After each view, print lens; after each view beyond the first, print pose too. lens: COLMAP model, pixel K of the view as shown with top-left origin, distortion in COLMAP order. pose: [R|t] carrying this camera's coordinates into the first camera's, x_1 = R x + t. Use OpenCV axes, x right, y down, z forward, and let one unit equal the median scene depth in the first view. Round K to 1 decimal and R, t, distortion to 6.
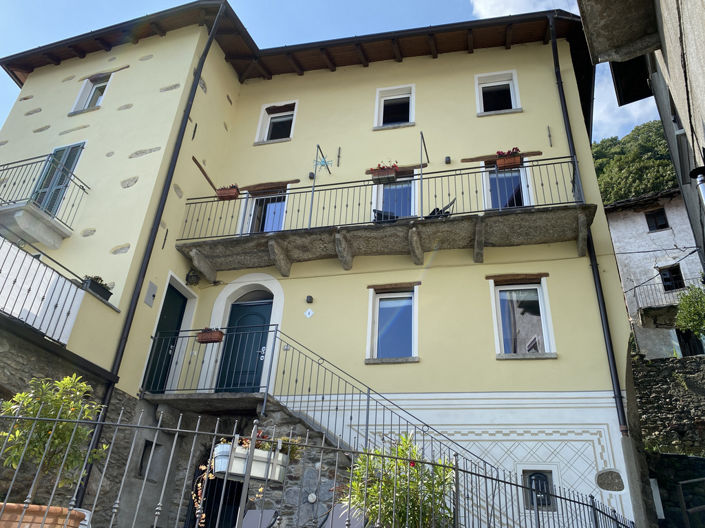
lens RADIAL K [[548.3, 0, 353.7], [0, 548.3, 266.5], [0, 0, 1]] dist [-0.004729, -0.003286]
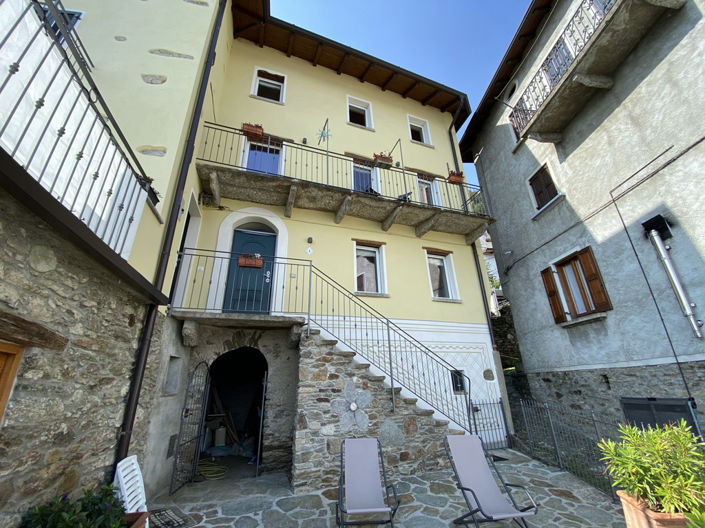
lens RADIAL K [[284.9, 0, 351.1], [0, 284.9, 264.1], [0, 0, 1]] dist [0.000411, -0.005666]
pose [[0.835526, 0.133330, 0.533029, -0.368212], [-0.214284, 0.972366, 0.092667, 0.034691], [-0.505944, -0.191645, 0.841007, 0.400244]]
